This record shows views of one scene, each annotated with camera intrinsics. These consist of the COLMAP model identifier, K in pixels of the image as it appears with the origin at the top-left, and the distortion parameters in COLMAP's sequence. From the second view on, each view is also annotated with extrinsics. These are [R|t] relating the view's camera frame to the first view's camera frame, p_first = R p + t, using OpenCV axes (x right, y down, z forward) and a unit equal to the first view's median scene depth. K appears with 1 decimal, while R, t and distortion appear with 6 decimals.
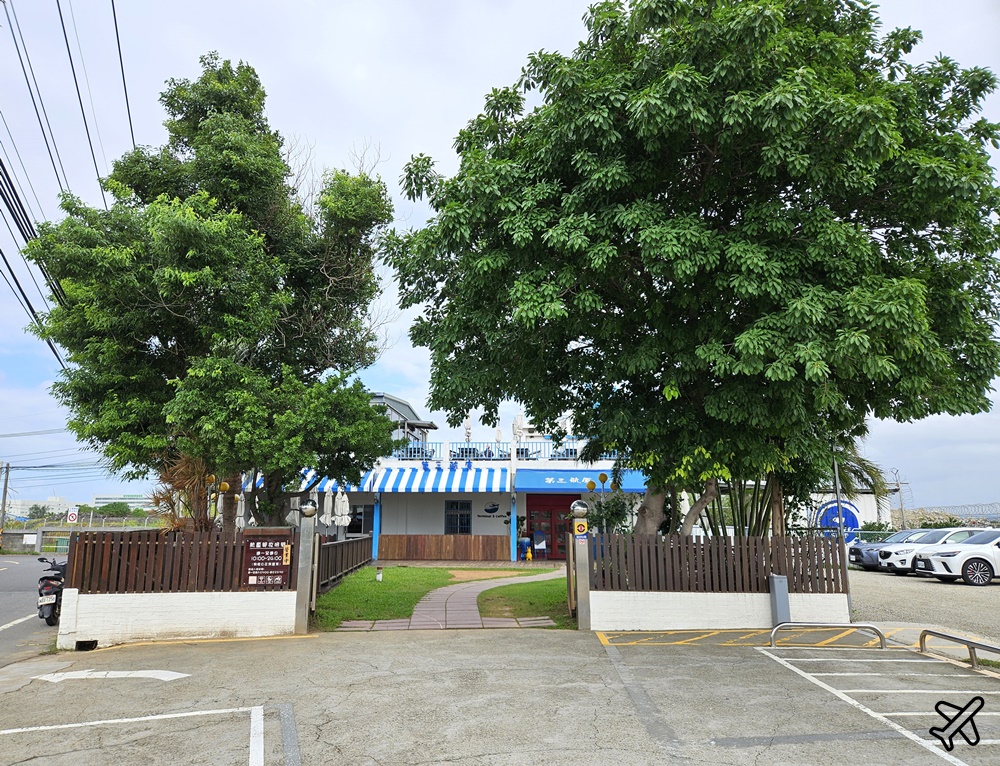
lens RADIAL K [[691.3, 0, 500.0], [0, 691.3, 383.0], [0, 0, 1]] dist [0.044753, 0.000086]
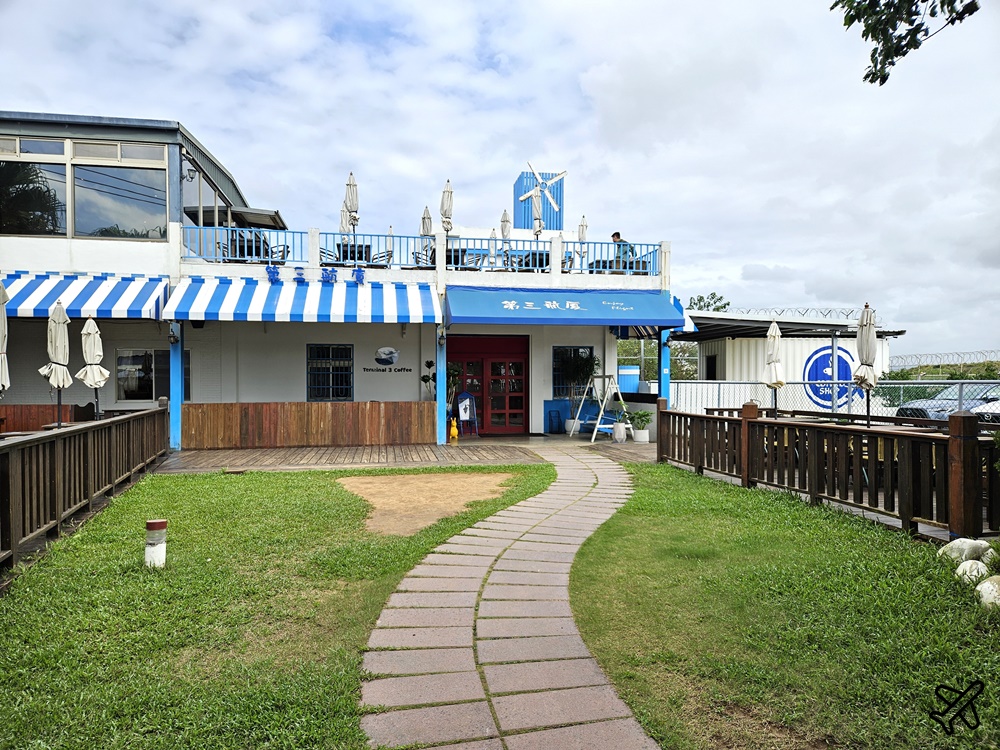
lens RADIAL K [[663.6, 0, 500.0], [0, 663.6, 375.0], [0, 0, 1]] dist [0.078779, -0.066003]
pose [[0.969541, -0.007683, 0.244810, -0.066241], [-0.038345, 0.982422, 0.182694, 0.095303], [-0.241911, -0.186516, 0.952203, 0.462857]]
